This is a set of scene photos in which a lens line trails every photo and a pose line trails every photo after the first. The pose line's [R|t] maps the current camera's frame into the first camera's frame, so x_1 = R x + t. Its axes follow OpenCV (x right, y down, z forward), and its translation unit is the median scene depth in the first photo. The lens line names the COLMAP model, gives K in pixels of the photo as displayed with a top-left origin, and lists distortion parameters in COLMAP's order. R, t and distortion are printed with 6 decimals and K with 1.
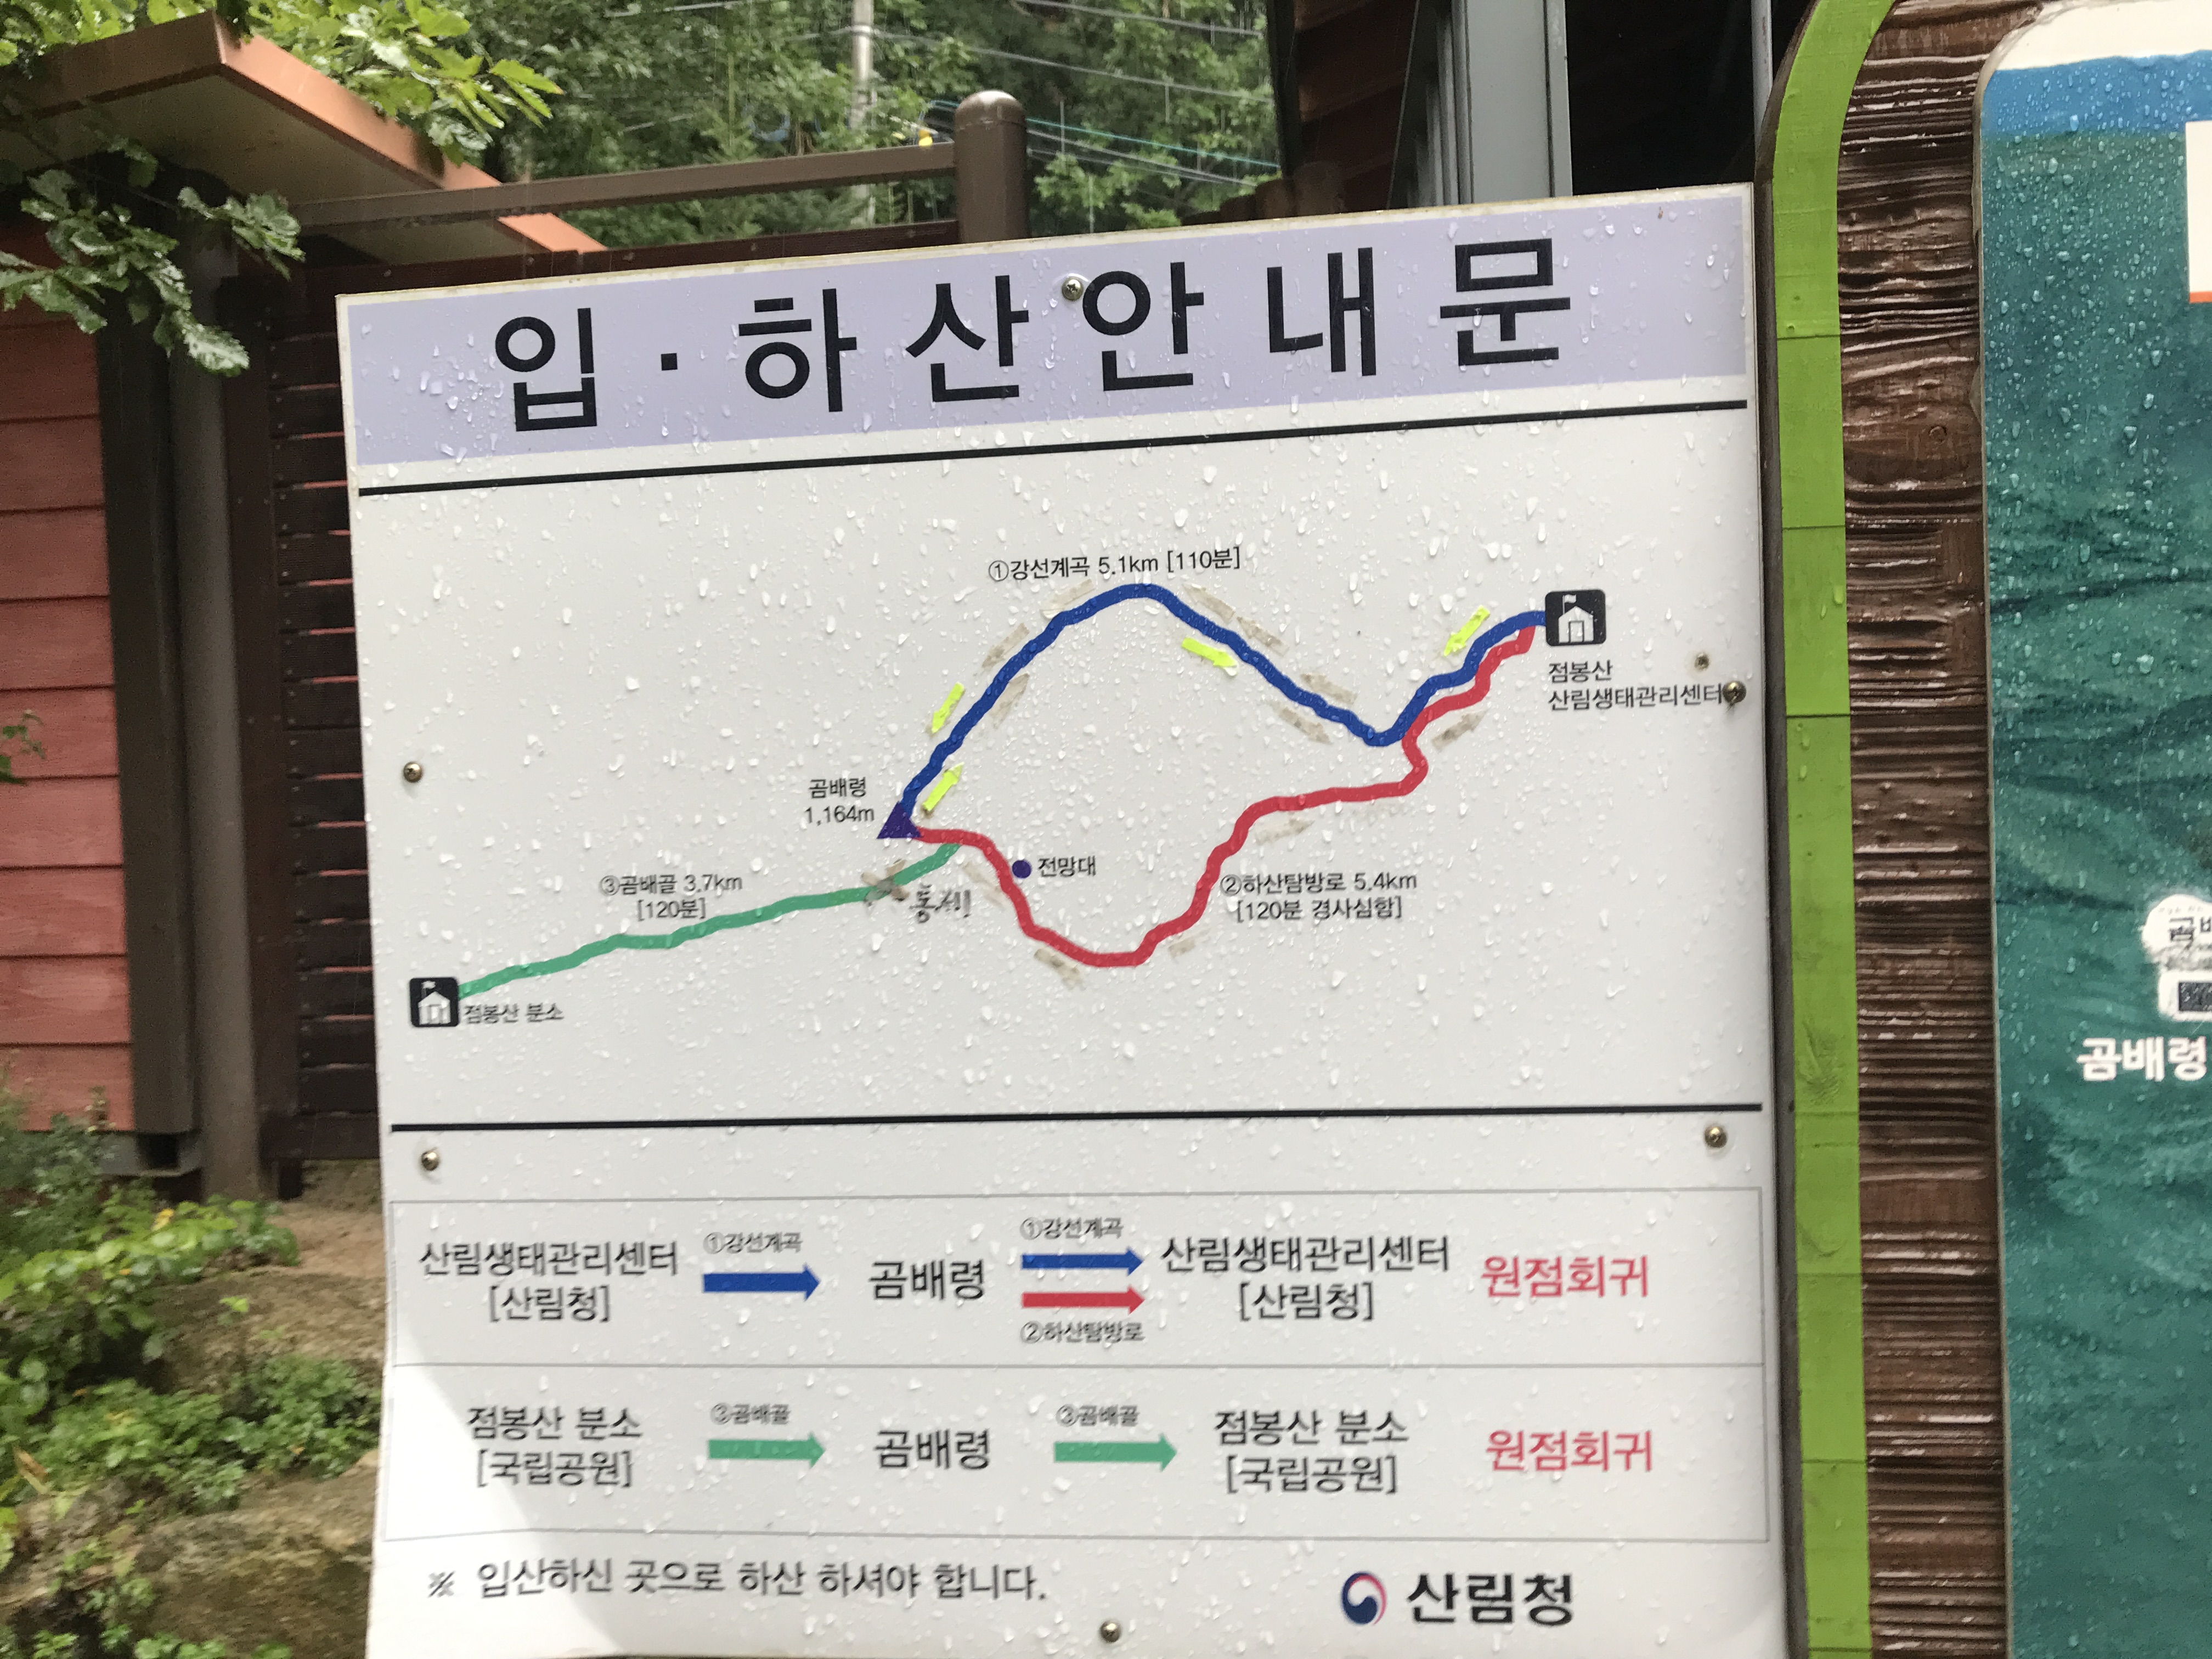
lens RADIAL K [[1828.3, 0, 1101.5], [0, 1828.3, 832.1], [0, 0, 1]] dist [0.018539, -0.003020]
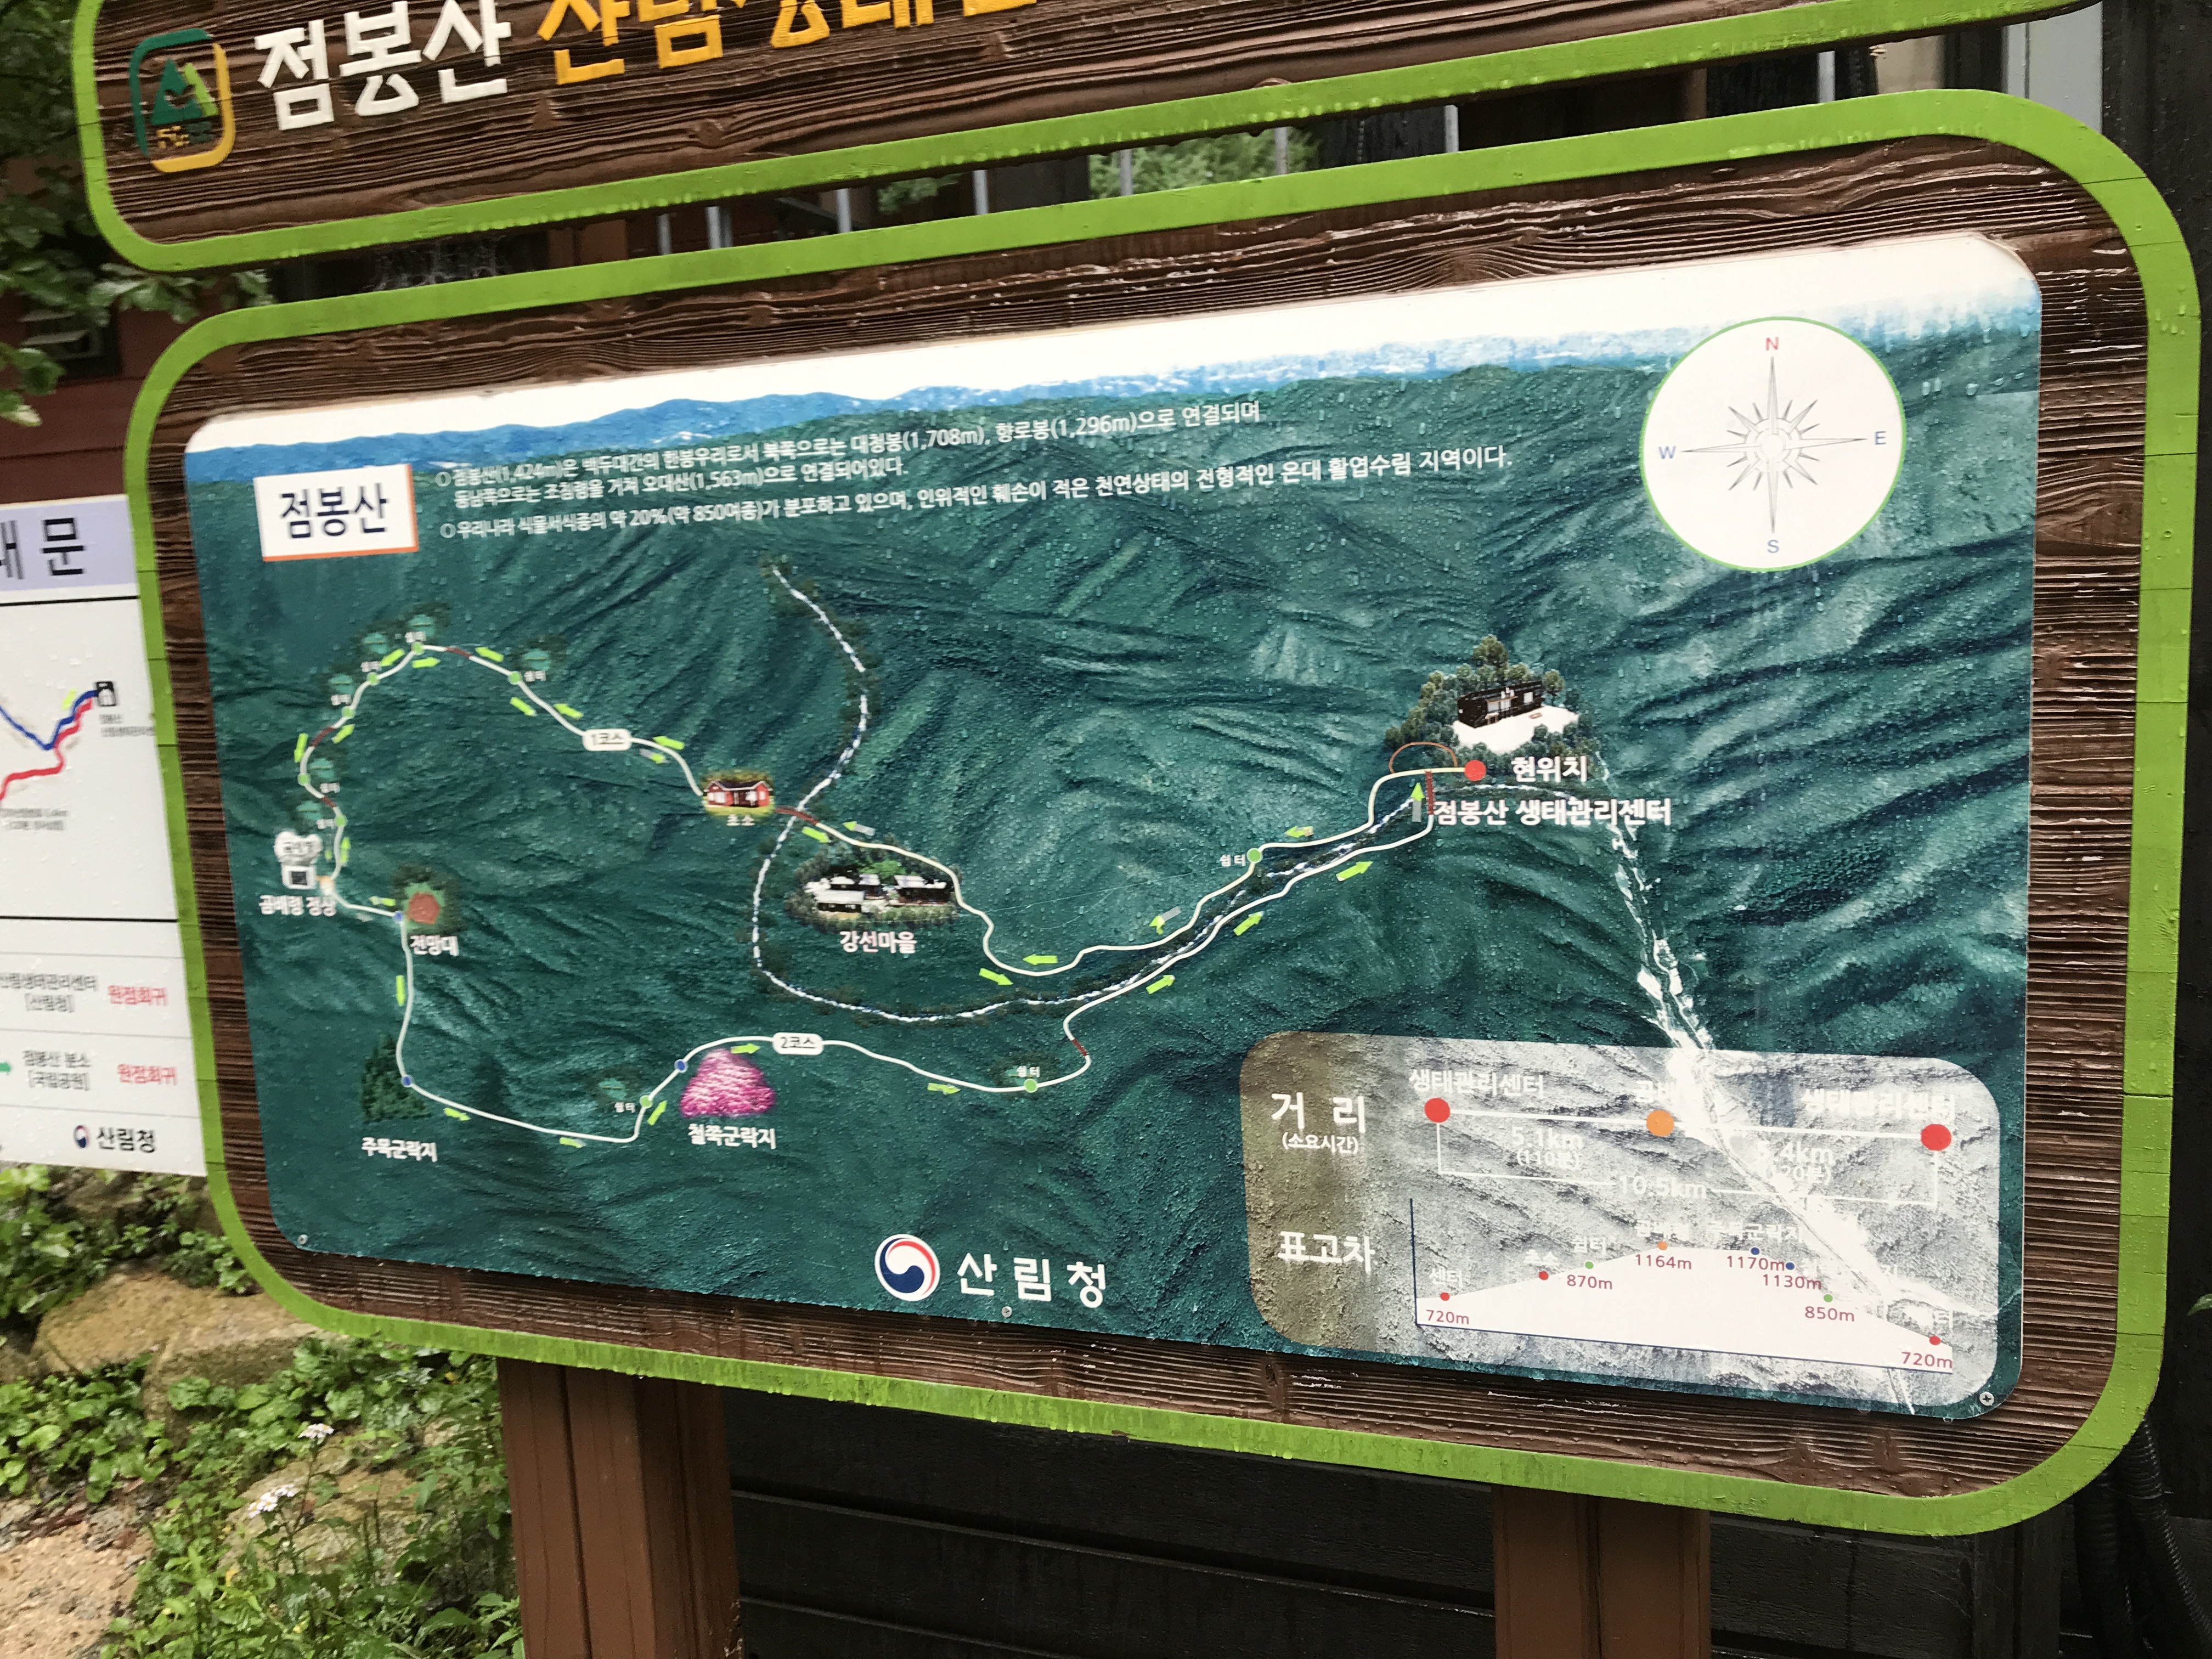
lens RADIAL K [[1828.3, 0, 1114.5], [0, 1828.3, 830.4], [0, 0, 1]] dist [0.018539, -0.003020]
pose [[0.970685, 0.022720, -0.239278, 1.923057], [0.004313, 0.993715, 0.111854, -0.193382], [0.240316, -0.109607, 0.964487, -0.811073]]
